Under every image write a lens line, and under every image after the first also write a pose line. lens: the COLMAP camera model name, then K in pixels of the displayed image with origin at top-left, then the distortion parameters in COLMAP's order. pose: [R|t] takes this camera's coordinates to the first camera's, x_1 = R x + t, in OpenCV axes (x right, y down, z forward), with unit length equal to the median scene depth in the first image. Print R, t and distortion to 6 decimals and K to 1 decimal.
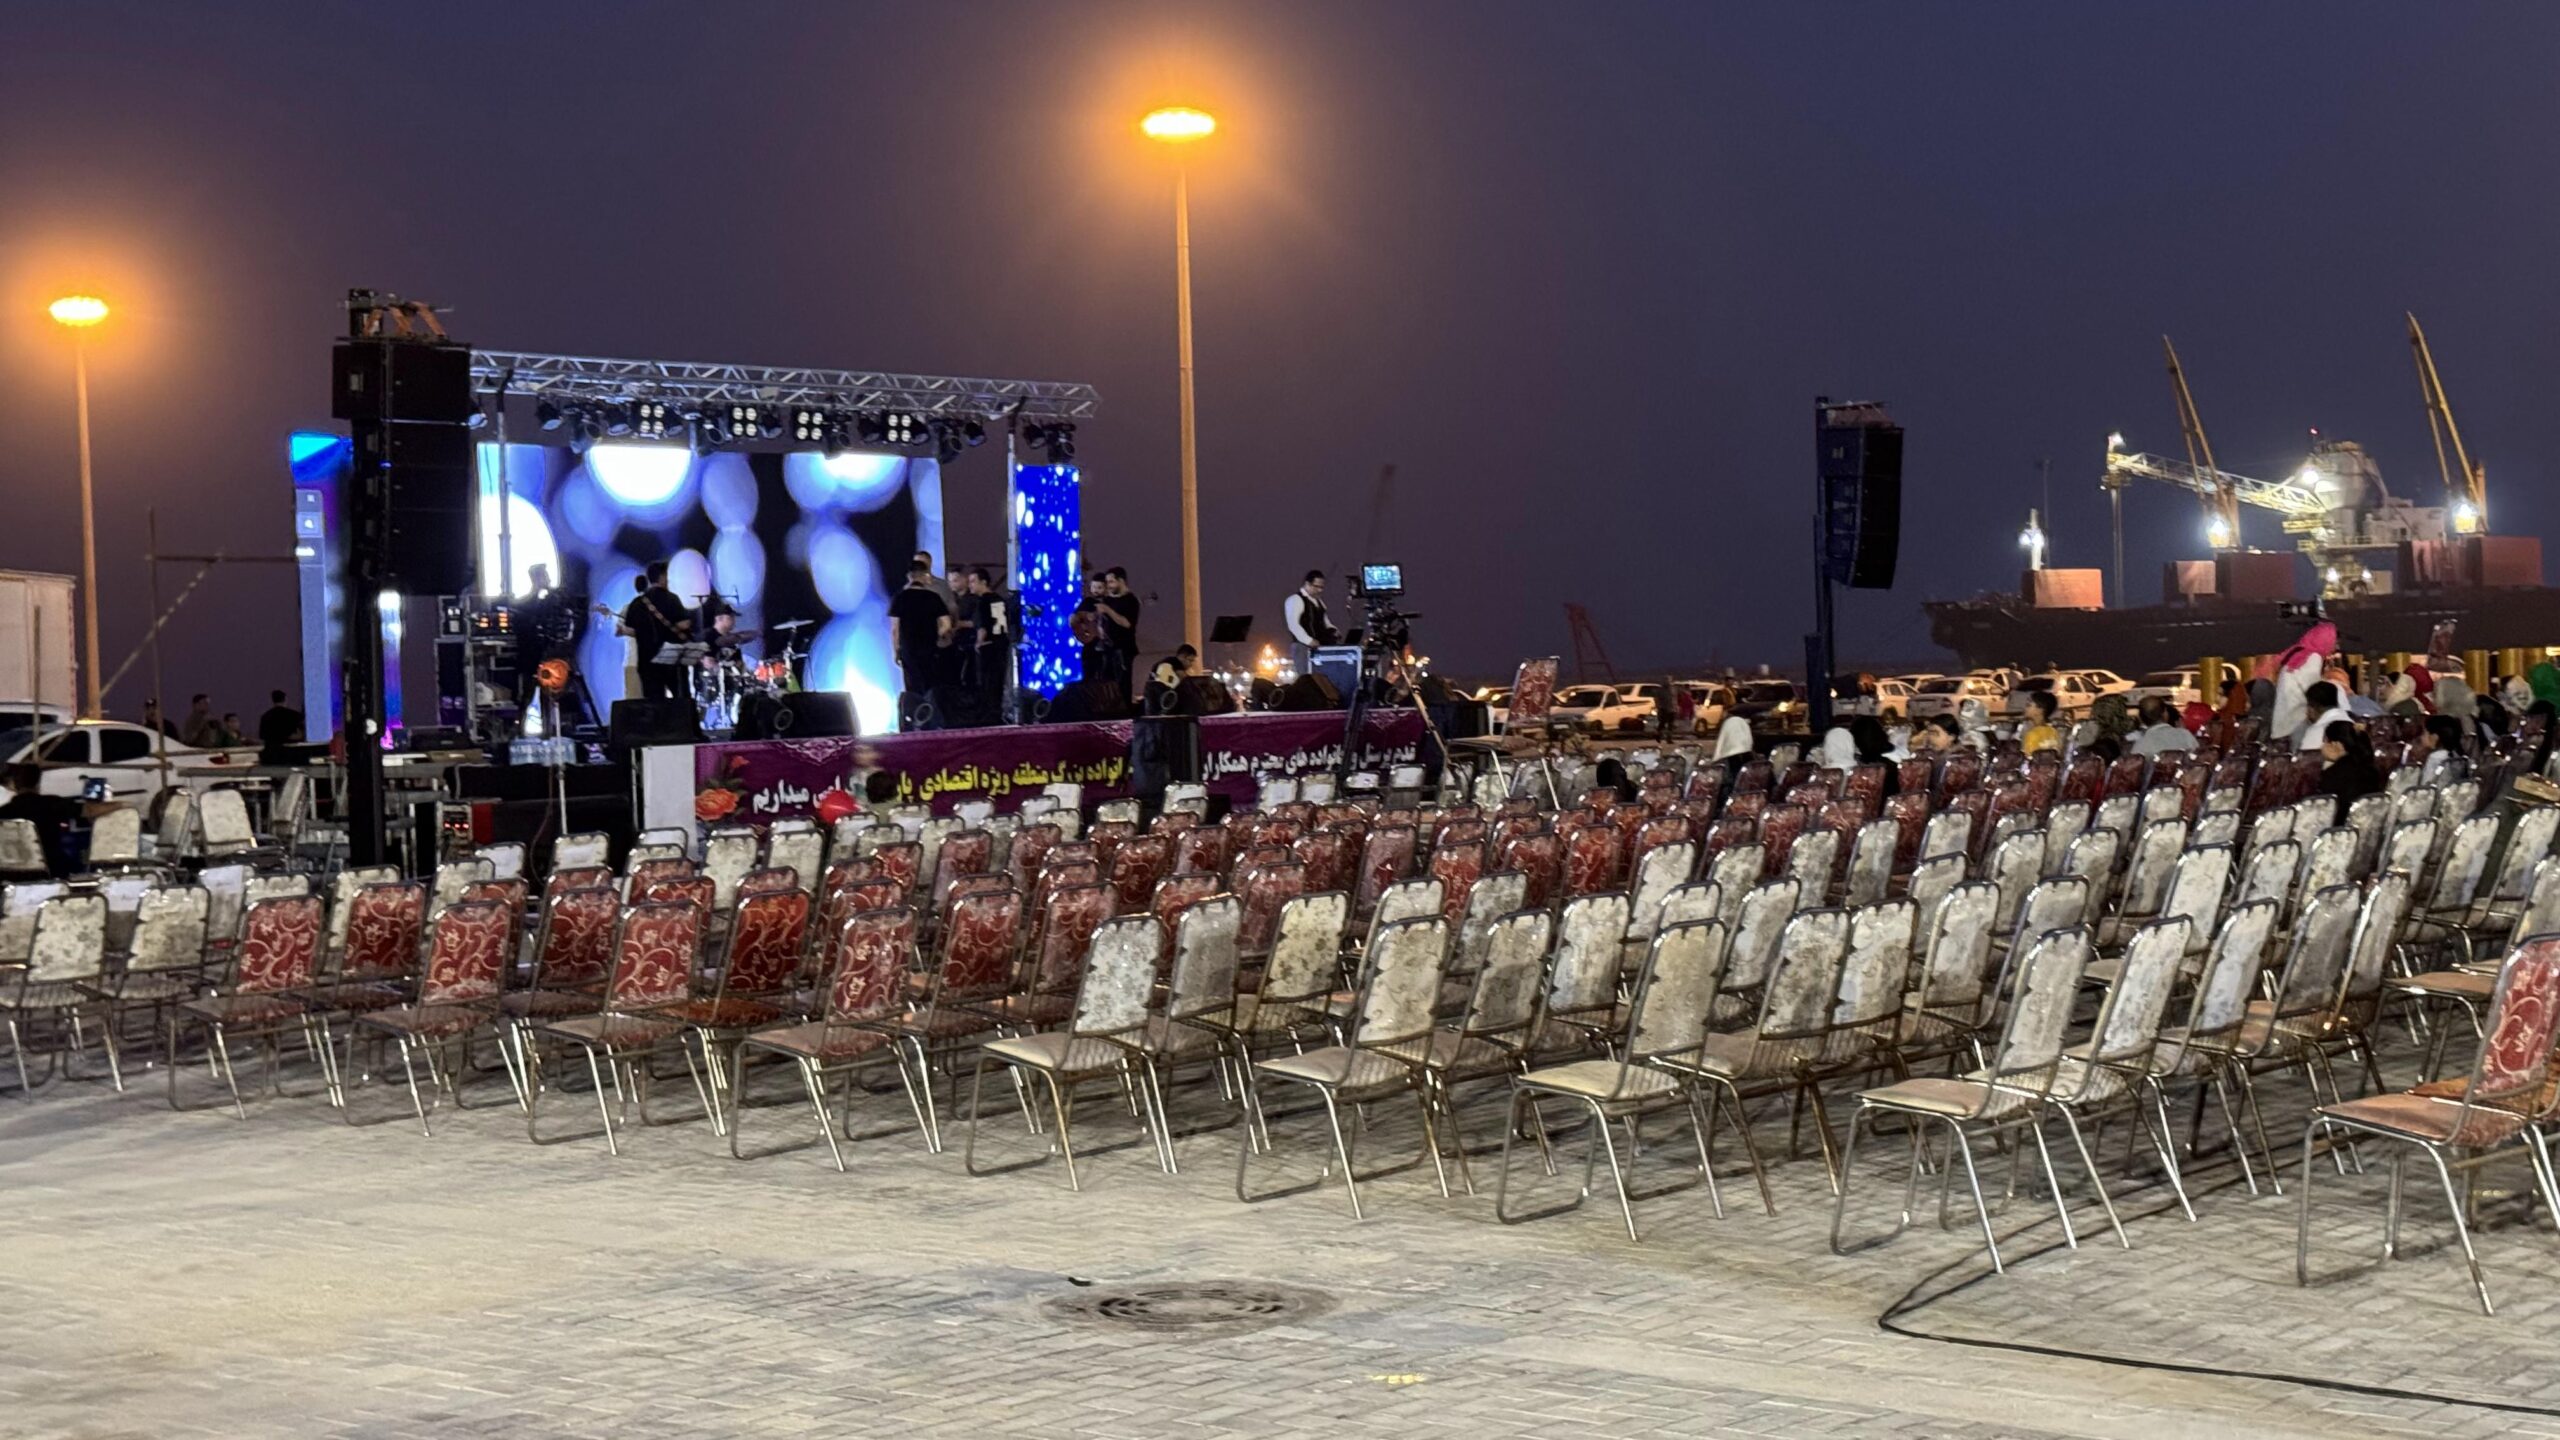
lens RADIAL K [[3562.7, 0, 1322.4], [0, 3562.7, 723.8], [0, 0, 1]] dist [0.066897, 0.015754]
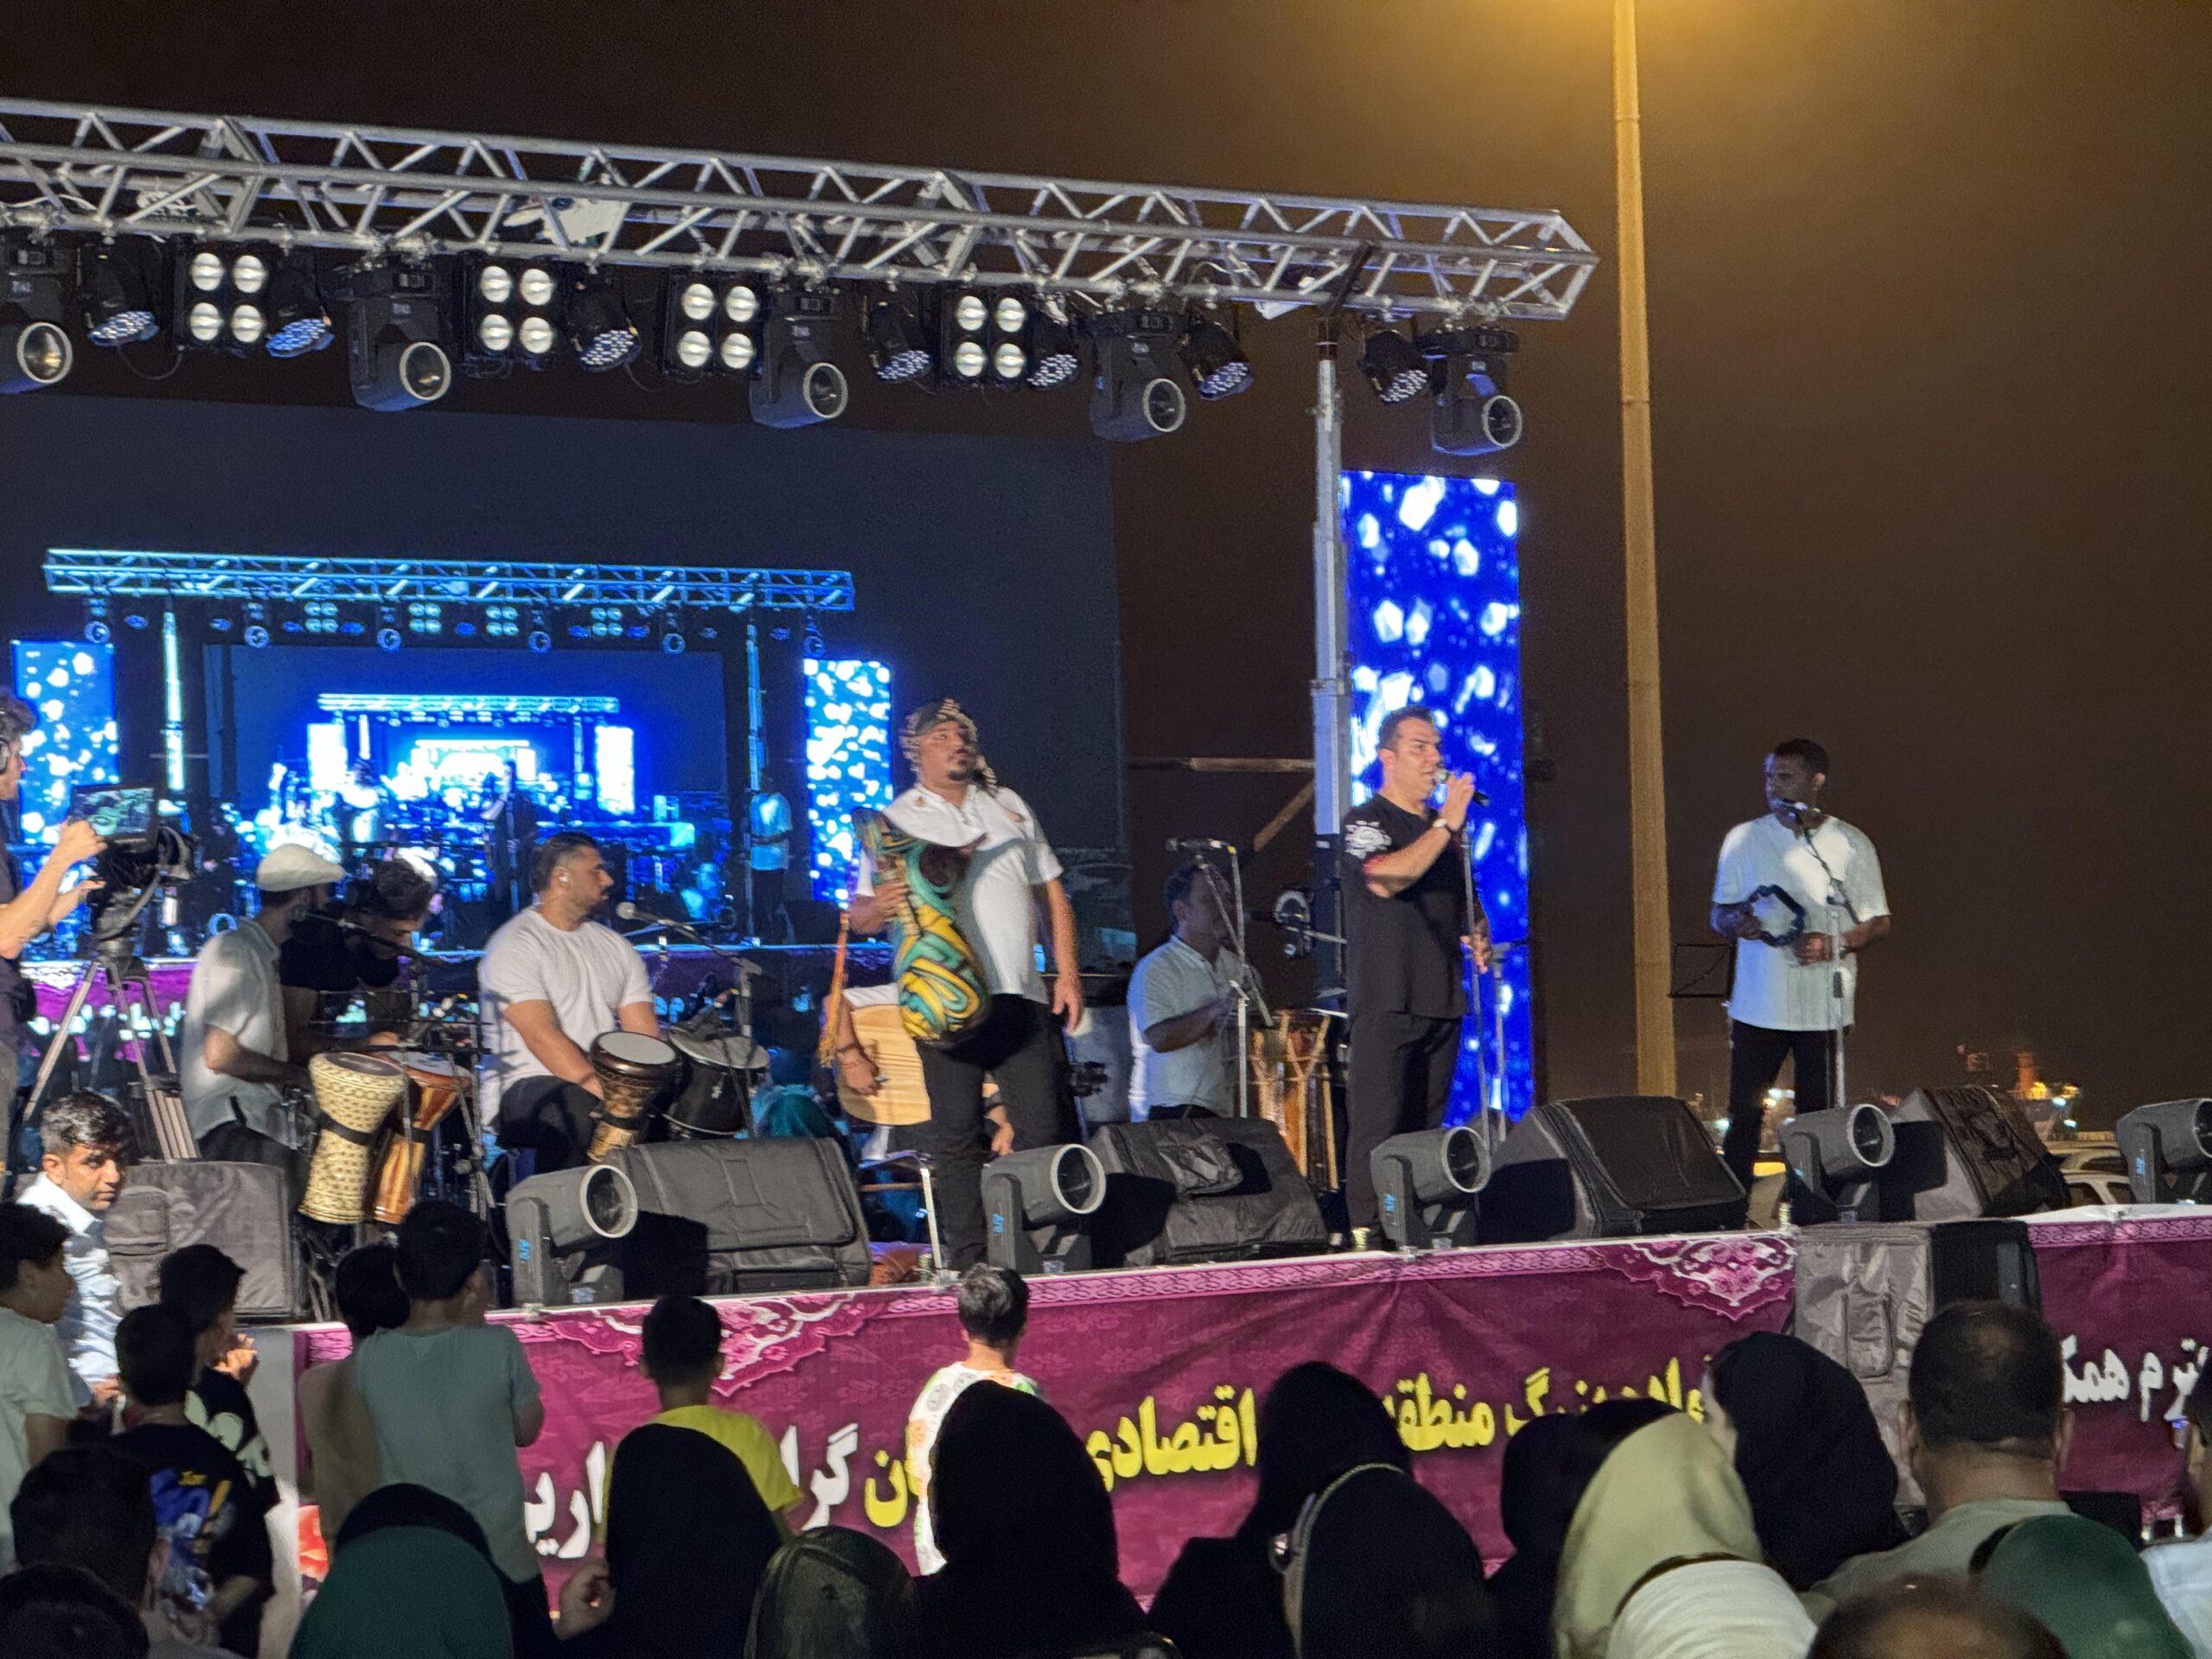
lens RADIAL K [[7892.0, 0, 1106.0], [0, 7892.0, 829.5], [0, 0, 1]] dist [0.490871, -24.438670]
pose [[0.994943, -0.005015, -0.100312, -0.036283], [-0.000079, 0.998713, -0.050709, -0.001143], [0.100437, 0.050461, 0.993663, 0.289518]]
